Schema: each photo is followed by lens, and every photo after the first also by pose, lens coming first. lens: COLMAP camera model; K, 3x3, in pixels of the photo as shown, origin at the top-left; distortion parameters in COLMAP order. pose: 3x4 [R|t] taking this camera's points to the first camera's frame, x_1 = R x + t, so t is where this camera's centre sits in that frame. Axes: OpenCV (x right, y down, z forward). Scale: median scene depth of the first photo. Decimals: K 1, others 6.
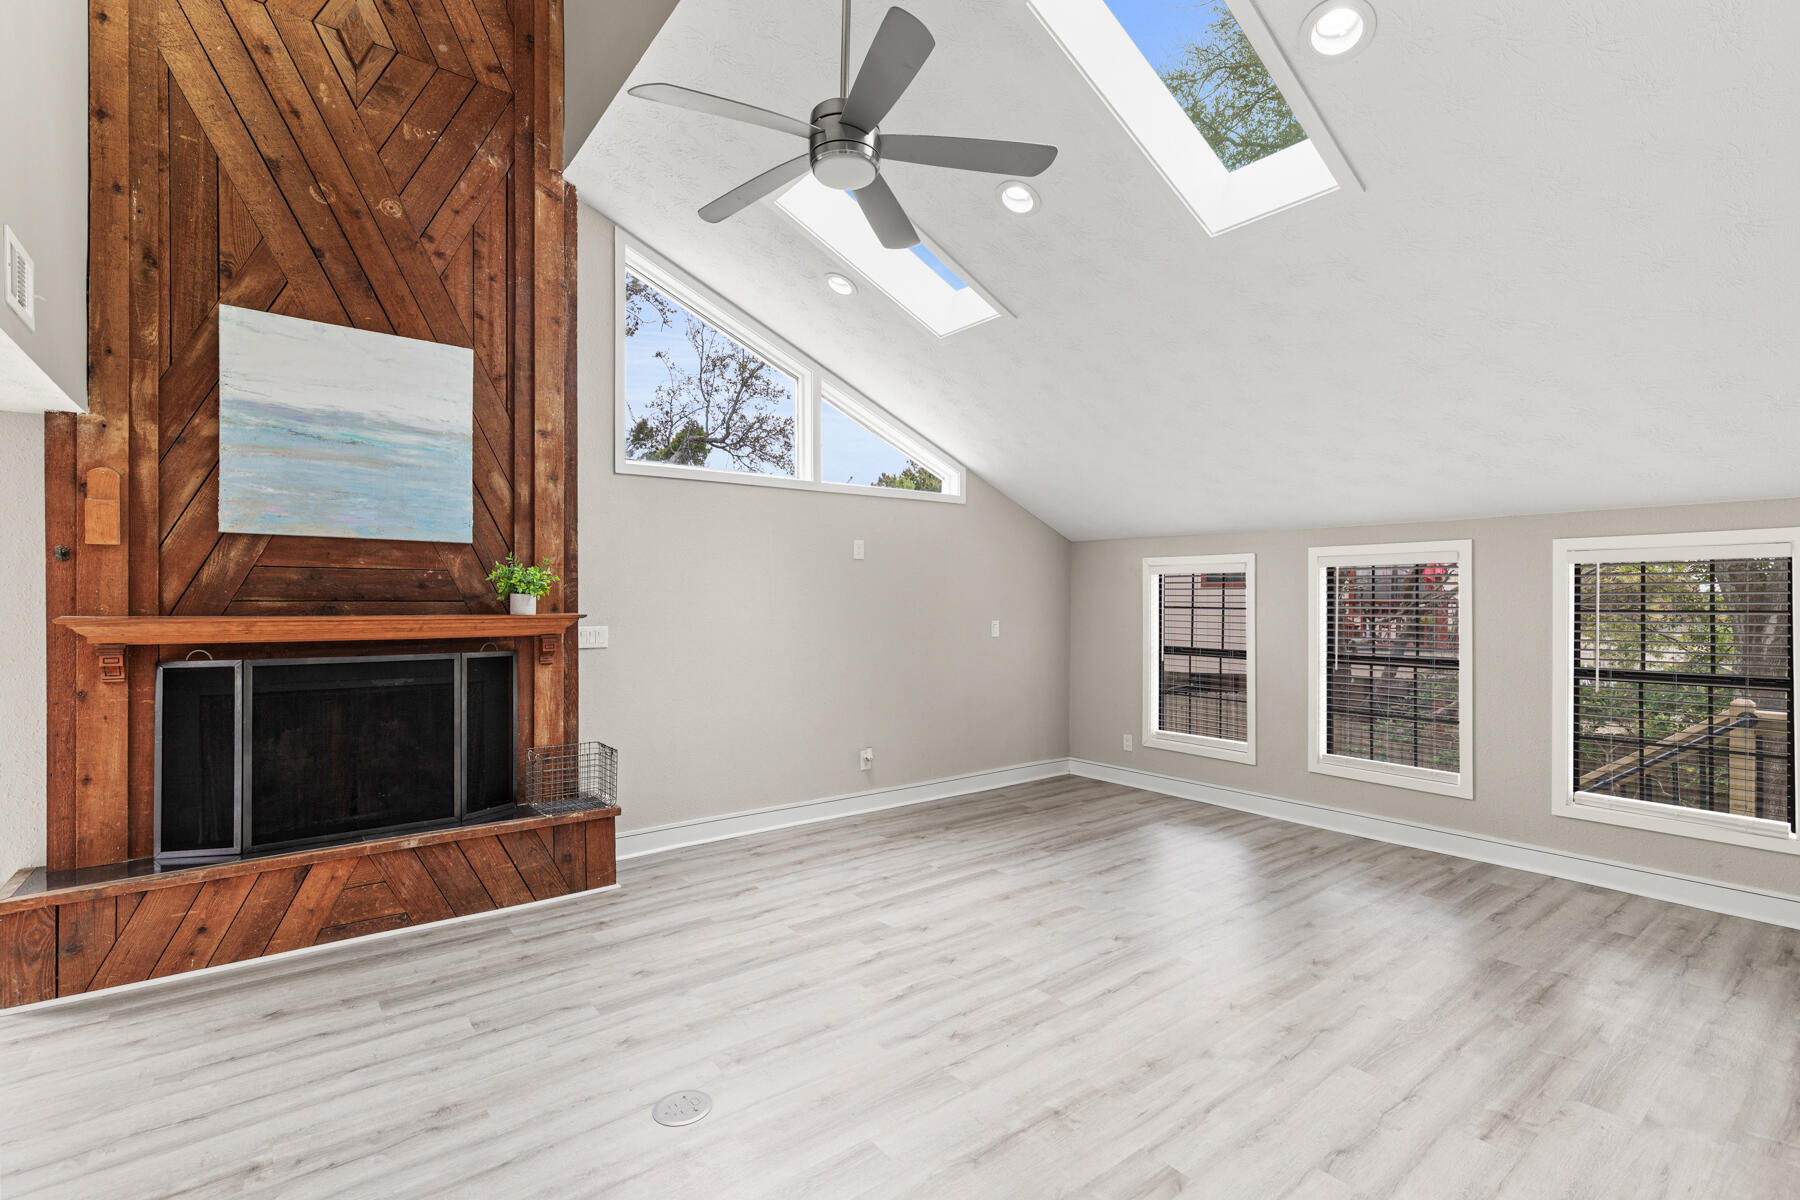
lens RADIAL K [[819.1, 0, 902.1], [0, 819.1, 607.4], [0, 0, 1]] dist [0.009689, -0.000655]
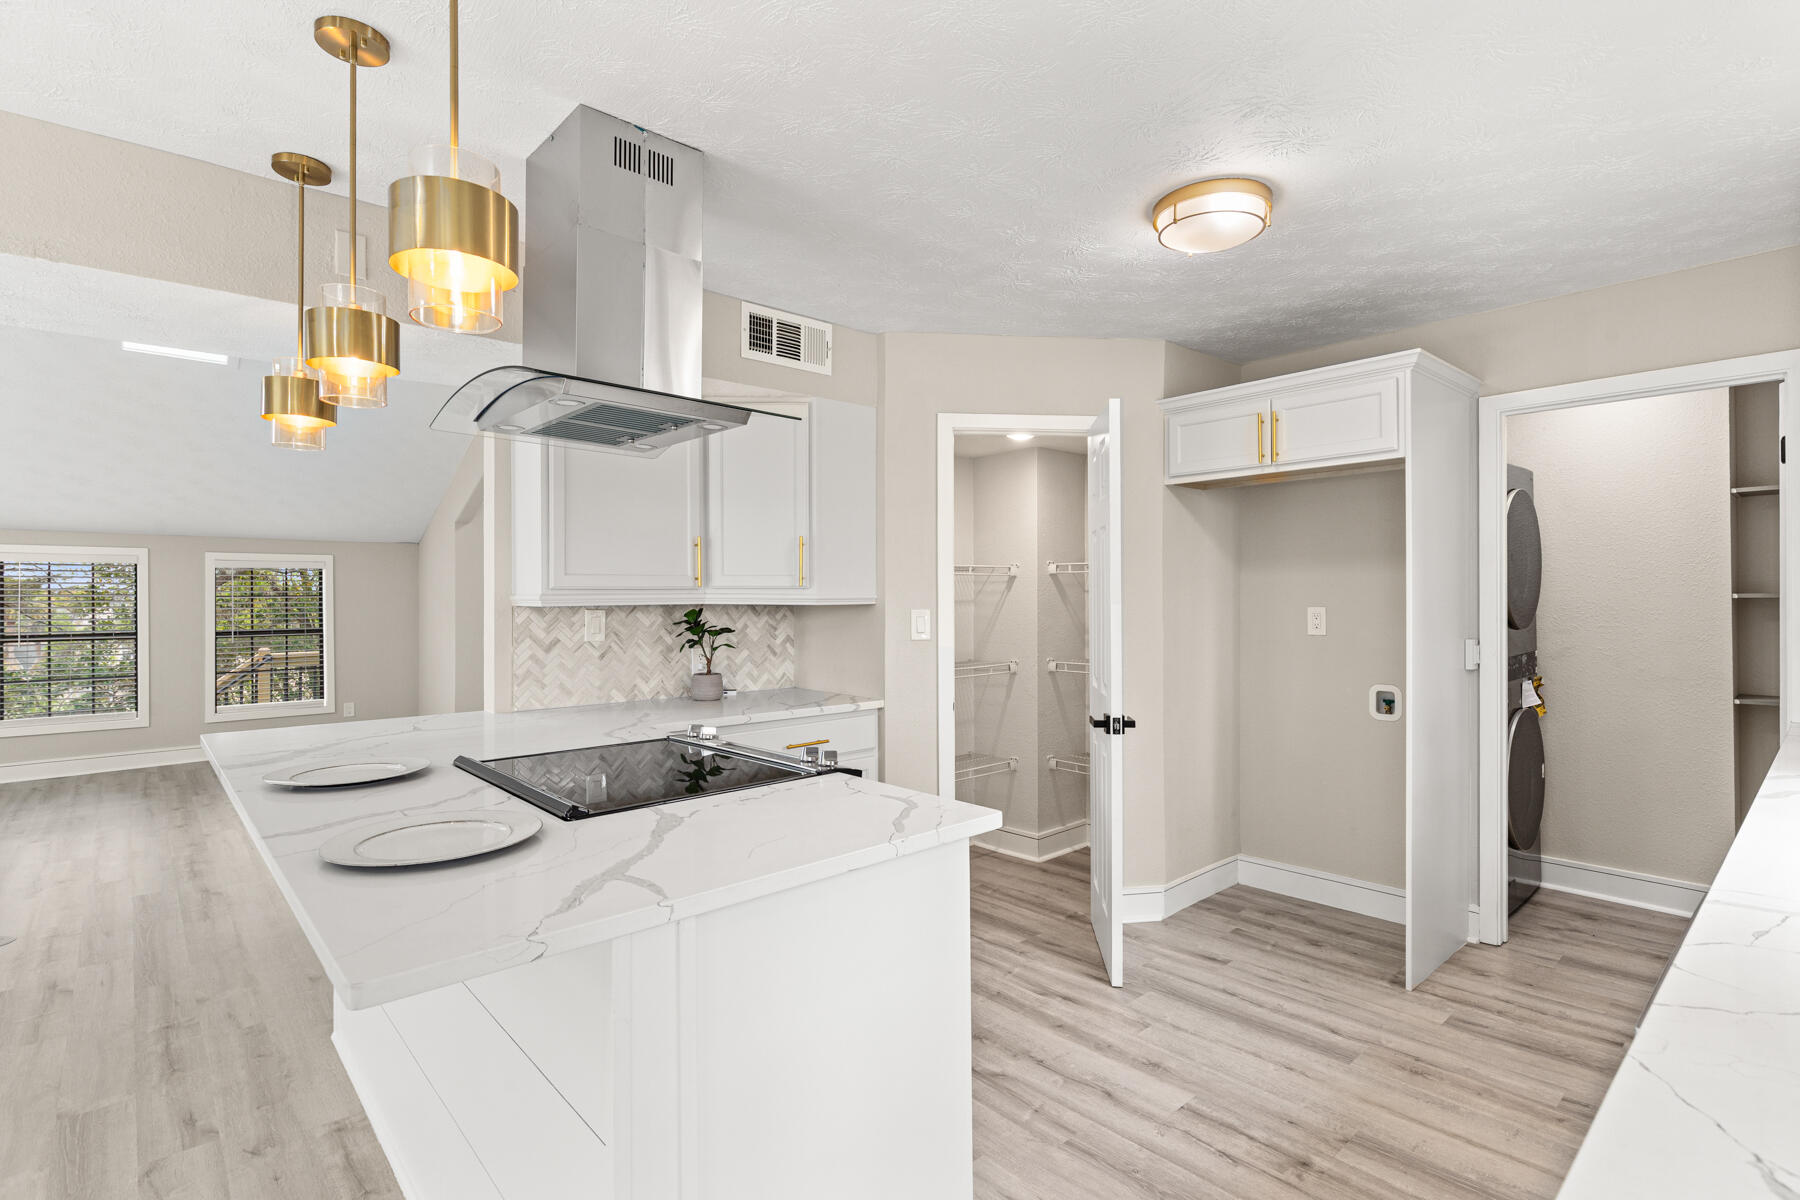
lens RADIAL K [[855.1, 0, 907.9], [0, 855.1, 594.1], [0, 0, 1]] dist [0.000123, 0.000572]
pose [[-0.077701, 0.001505, 0.996976, -1.076095], [0.011436, 0.999934, -0.000618, 0.017680], [-0.996911, 0.011353, -0.077713, -0.267826]]
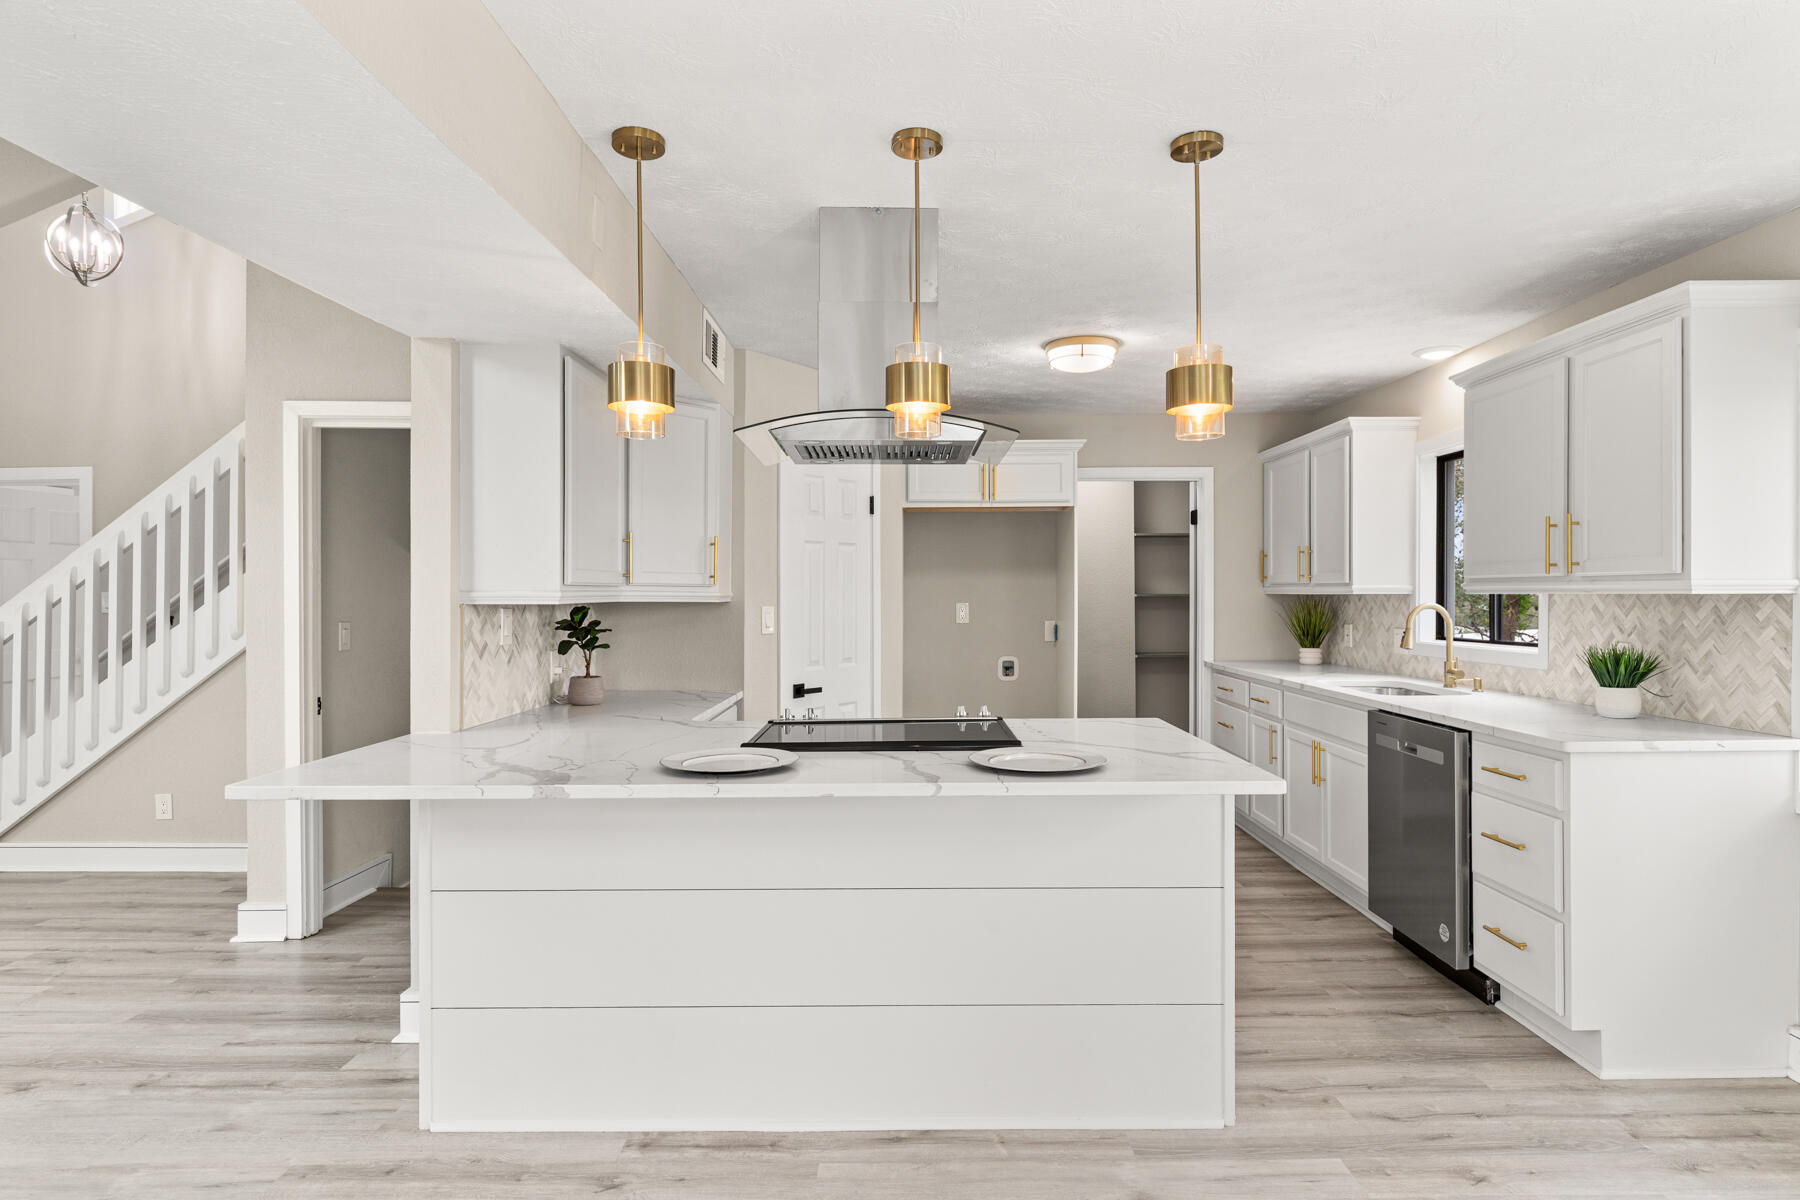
lens RADIAL K [[964.1, 0, 910.4], [0, 964.1, 598.8], [0, 0, 1]] dist [0.001959, 0.000445]
pose [[-0.793149, -0.001207, 0.609026, -0.991693], [0.006659, 0.999921, 0.010655, 0.013908], [-0.608991, 0.012507, -0.793078, 0.434000]]
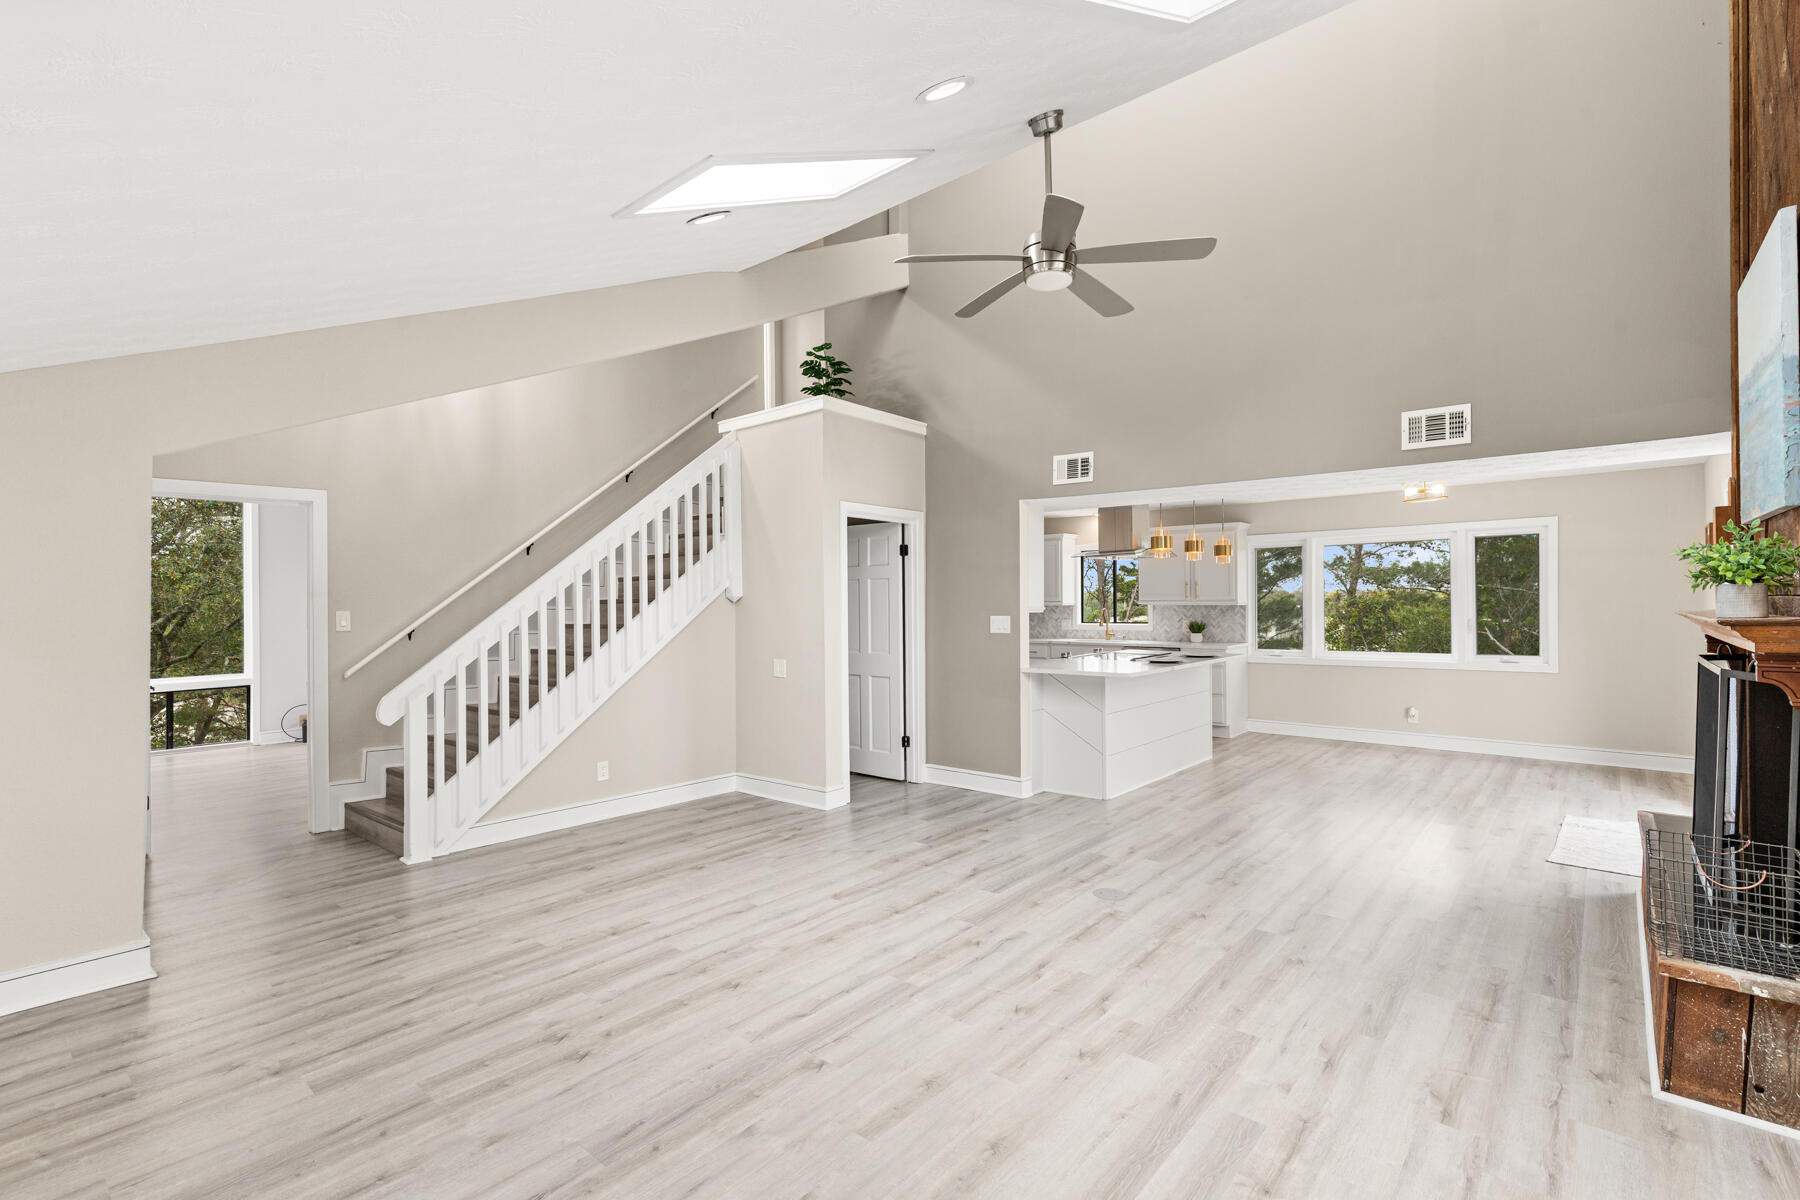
lens RADIAL K [[827.0, 0, 900.0], [0, 827.0, 600.0], [0, 0, 1]] dist [0.009270, -0.000605]
pose [[-0.979662, 0.006859, -0.200535, 0.295468], [0.005679, 0.999963, 0.006459, -0.011311], [0.200572, 0.005189, -0.979665, 1.518779]]
